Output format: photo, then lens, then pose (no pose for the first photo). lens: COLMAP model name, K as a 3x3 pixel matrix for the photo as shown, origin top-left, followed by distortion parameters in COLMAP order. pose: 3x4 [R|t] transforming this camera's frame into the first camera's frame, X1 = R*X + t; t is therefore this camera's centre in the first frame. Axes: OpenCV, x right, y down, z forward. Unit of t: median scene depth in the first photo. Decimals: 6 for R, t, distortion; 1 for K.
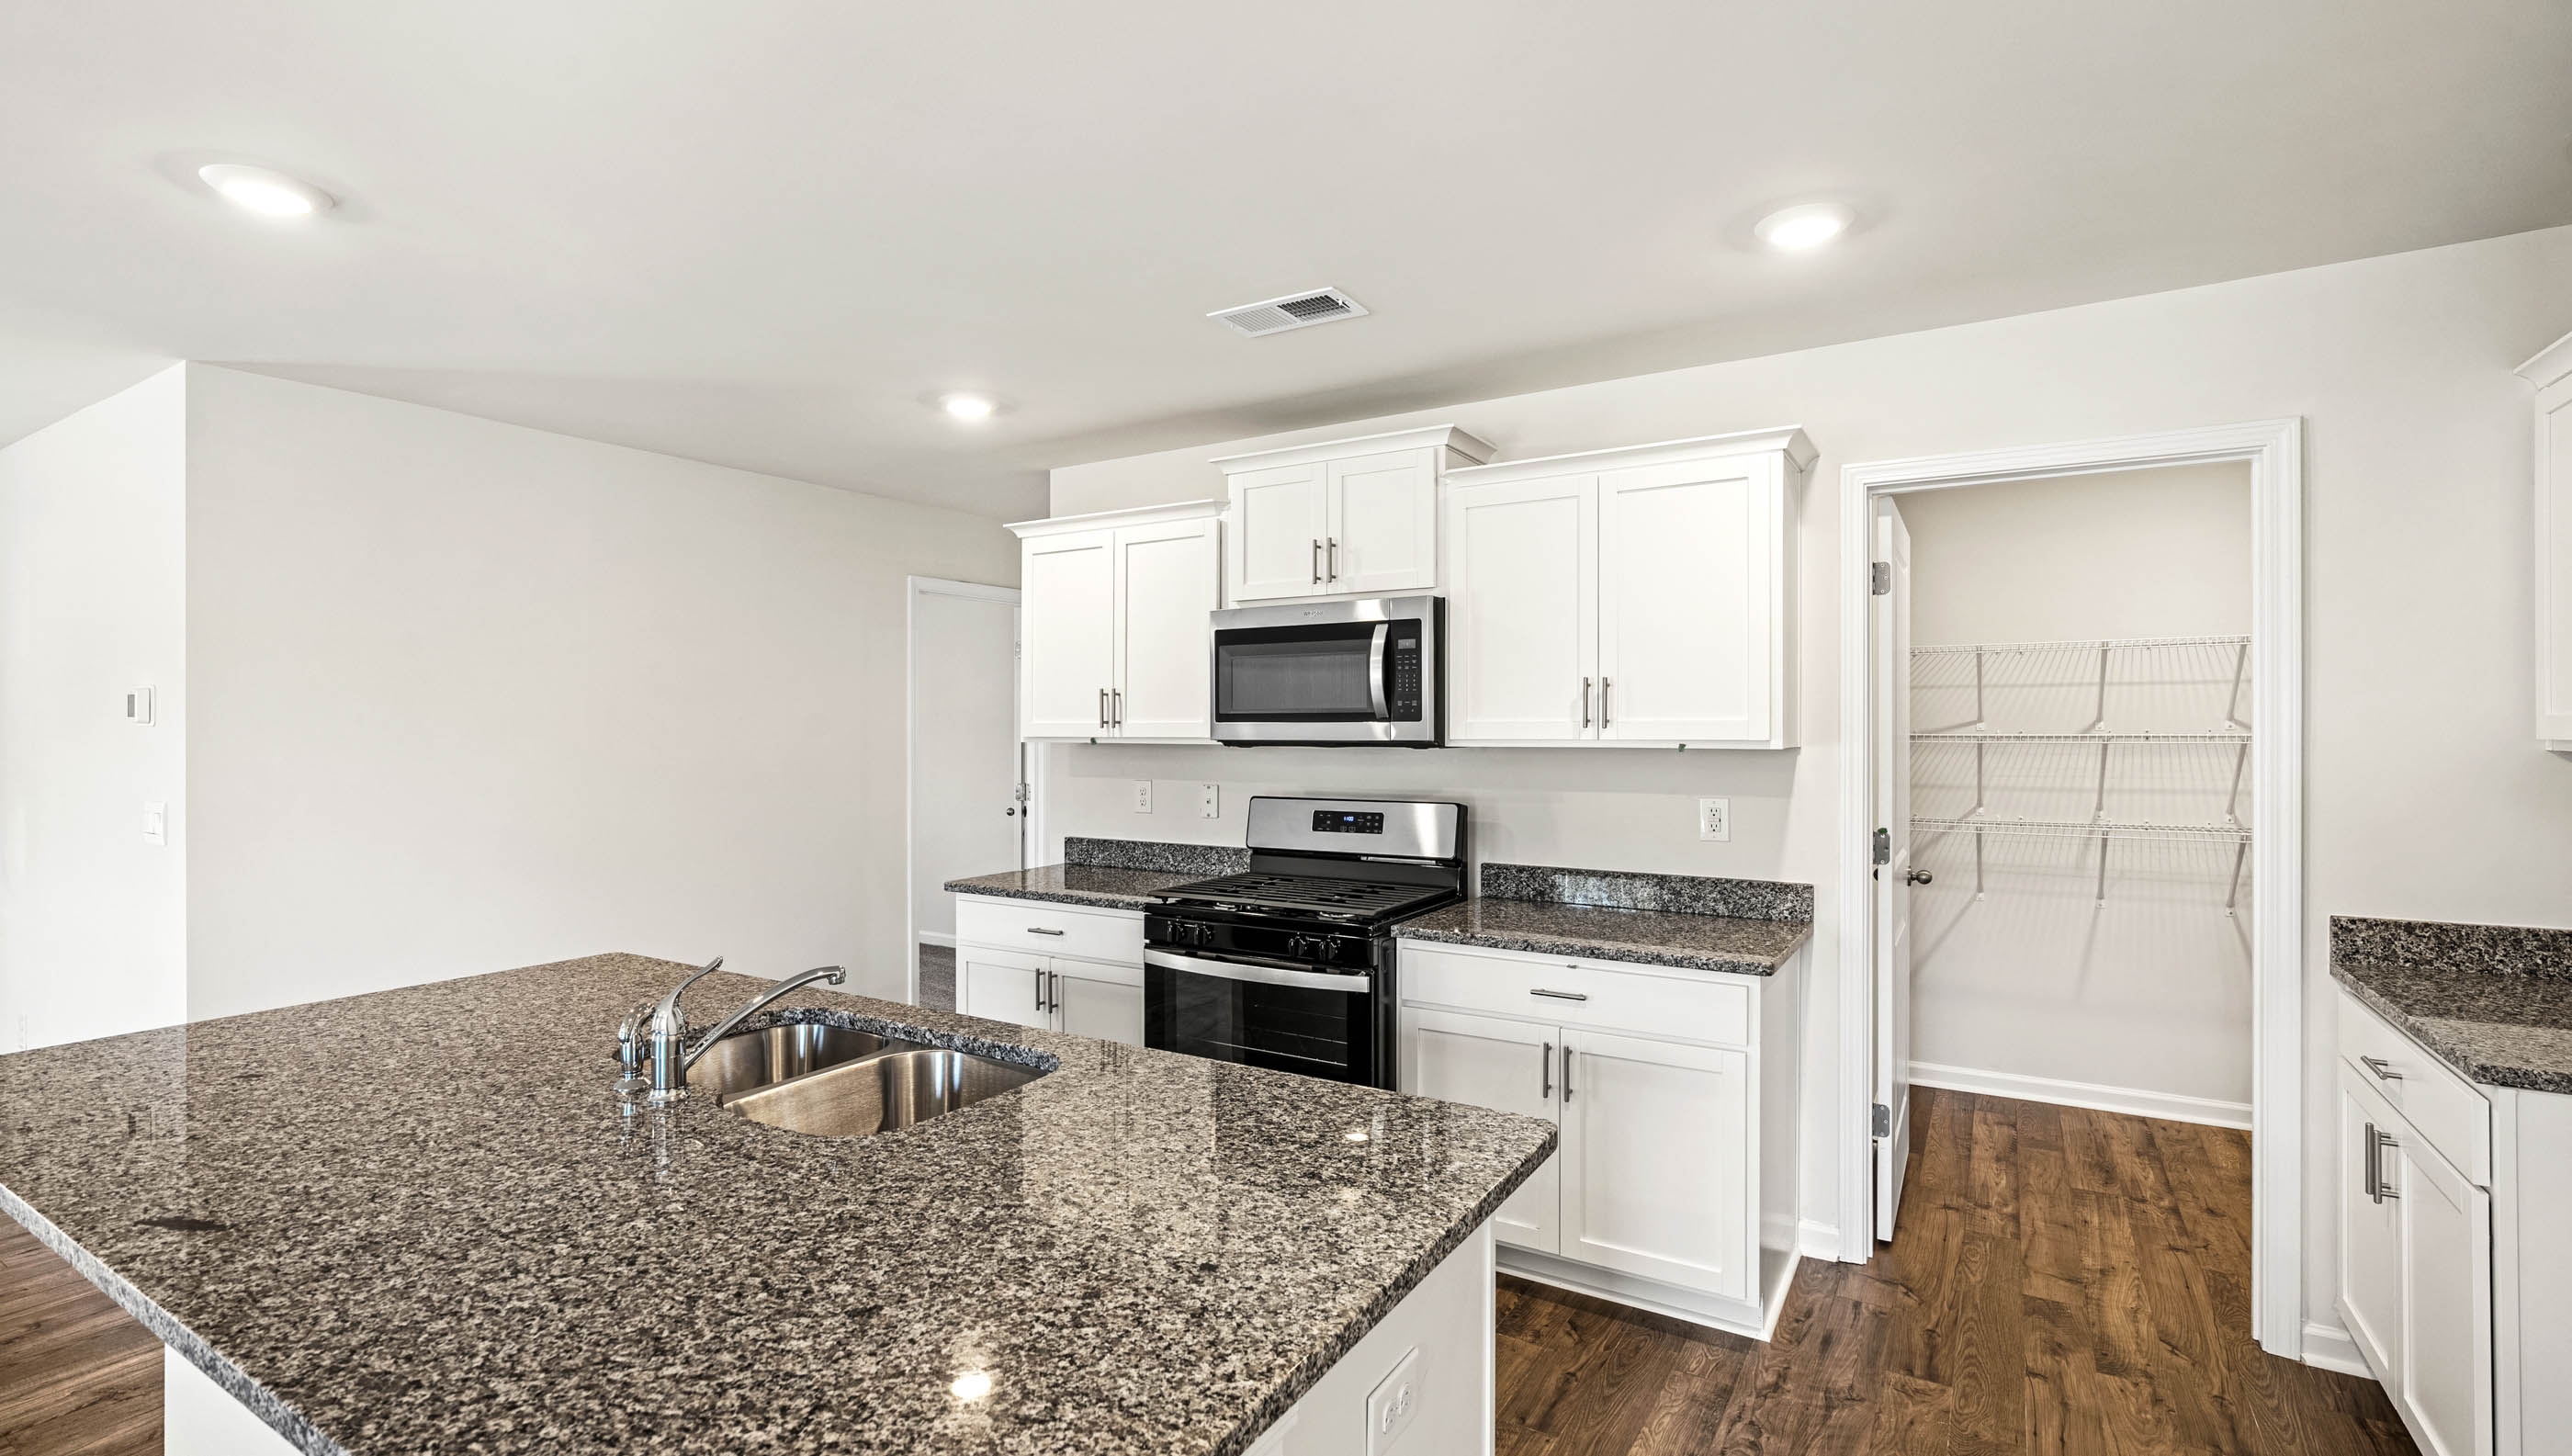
lens RADIAL K [[1159.5, 0, 1286.0], [0, 1159.5, 728.0], [0, 0, 1]] dist [-0.005187, 0.000067]
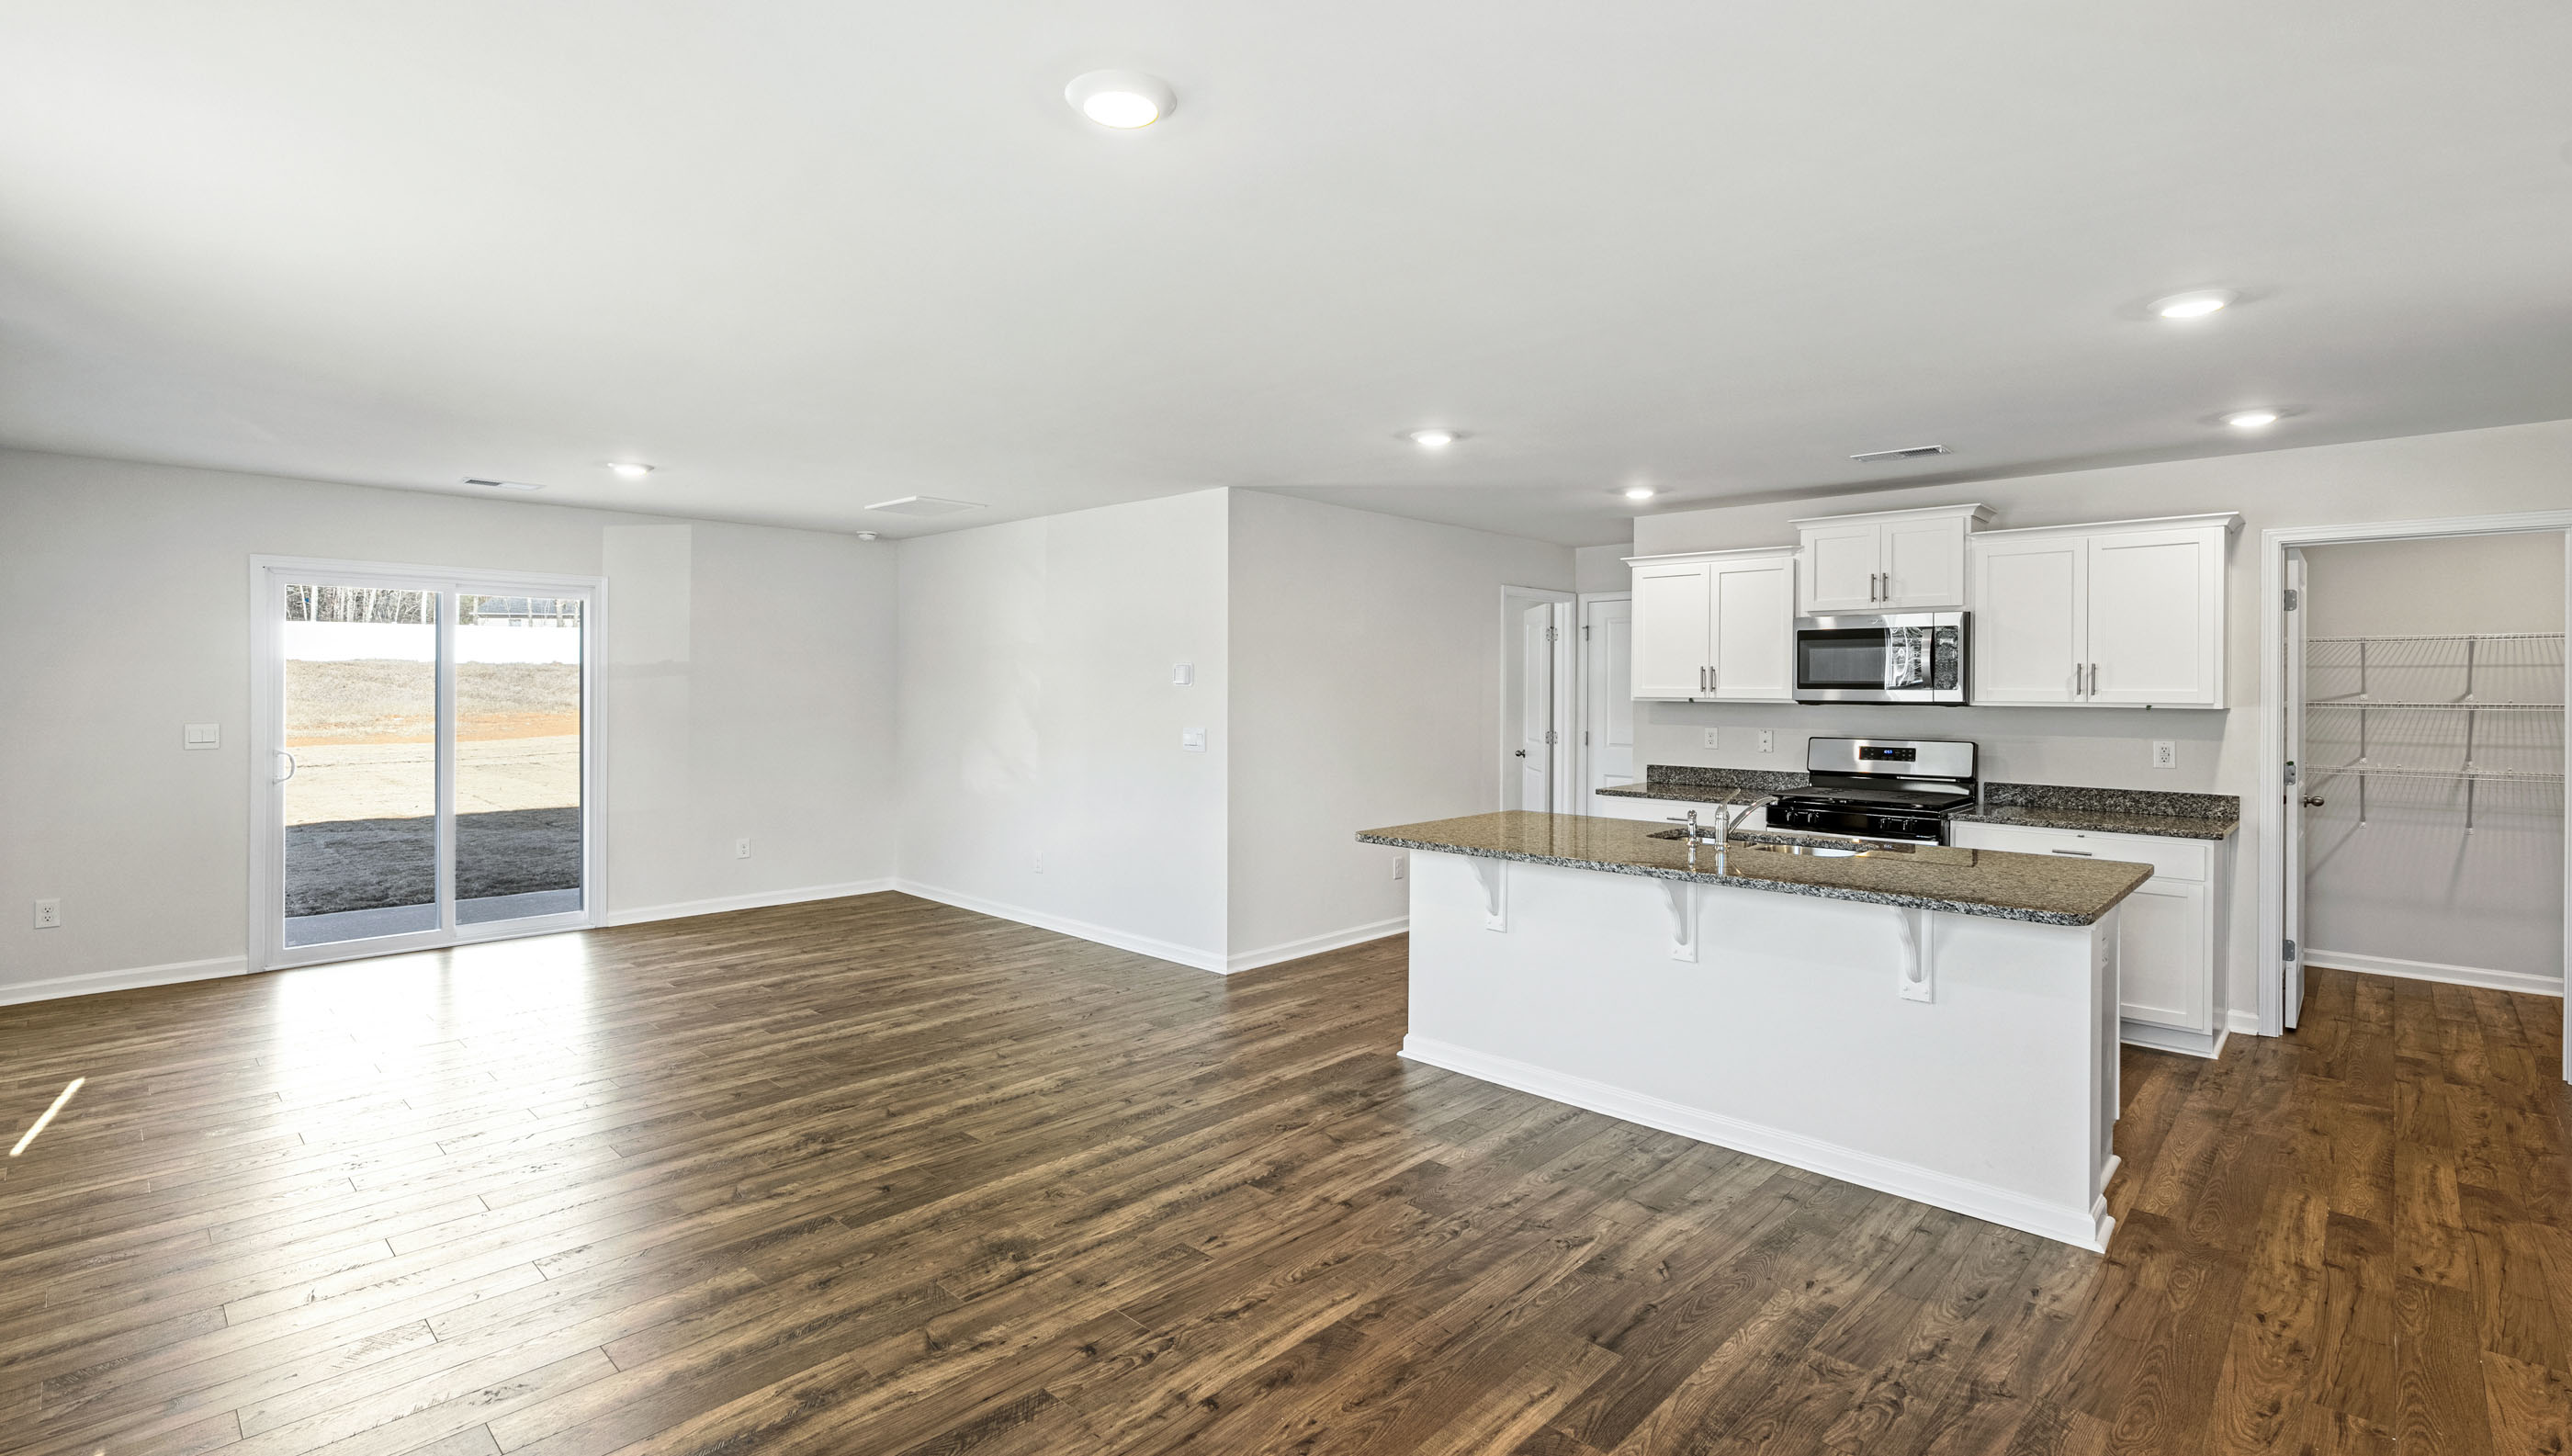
lens RADIAL K [[1158.3, 0, 1290.0], [0, 1158.3, 685.8], [0, 0, 1]] dist [-0.001178, -0.000575]
pose [[0.978633, 0.008652, -0.205434, -0.432010], [-0.009957, 0.999936, -0.005317, 0.006470], [0.205375, 0.007249, 0.978657, -0.714898]]
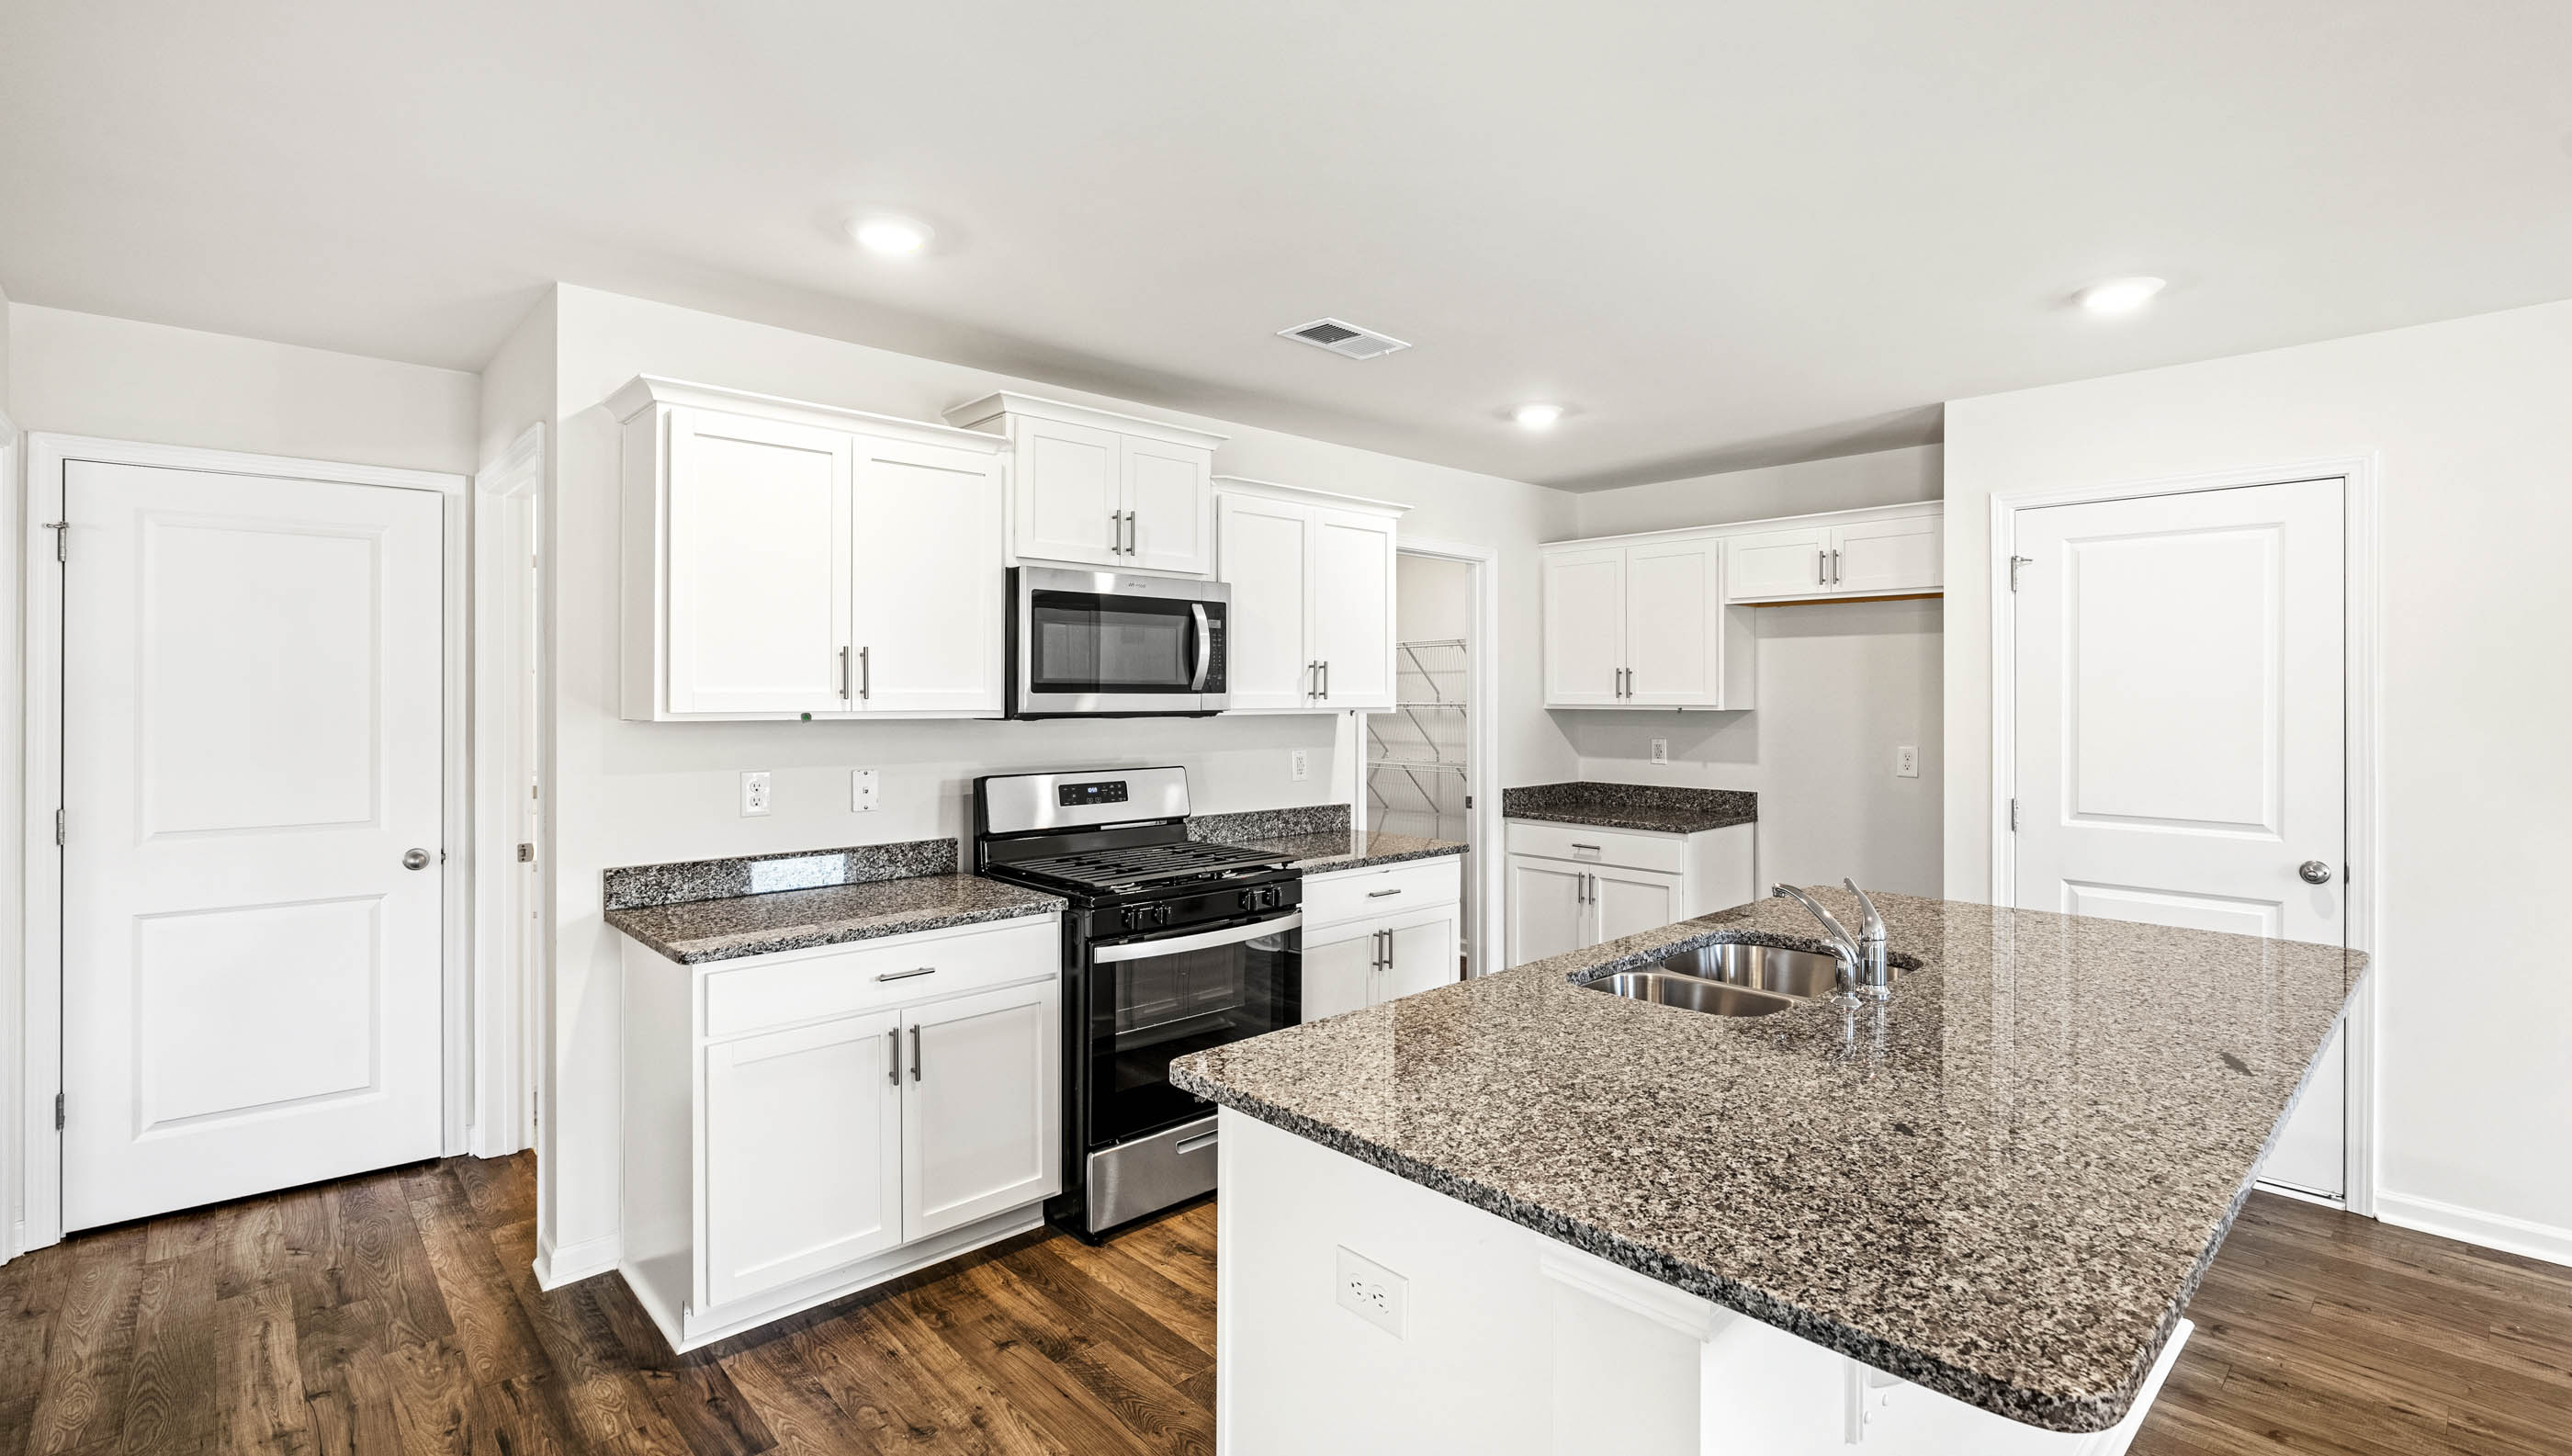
lens RADIAL K [[1159.4, 0, 1277.7], [0, 1159.4, 689.2], [0, 0, 1]] dist [-0.012559, -0.000089]
pose [[0.275499, 0.008008, 0.961268, -0.904502], [0.001033, 0.999962, -0.008626, 0.000361], [-0.961301, 0.003370, 0.275480, 0.602894]]
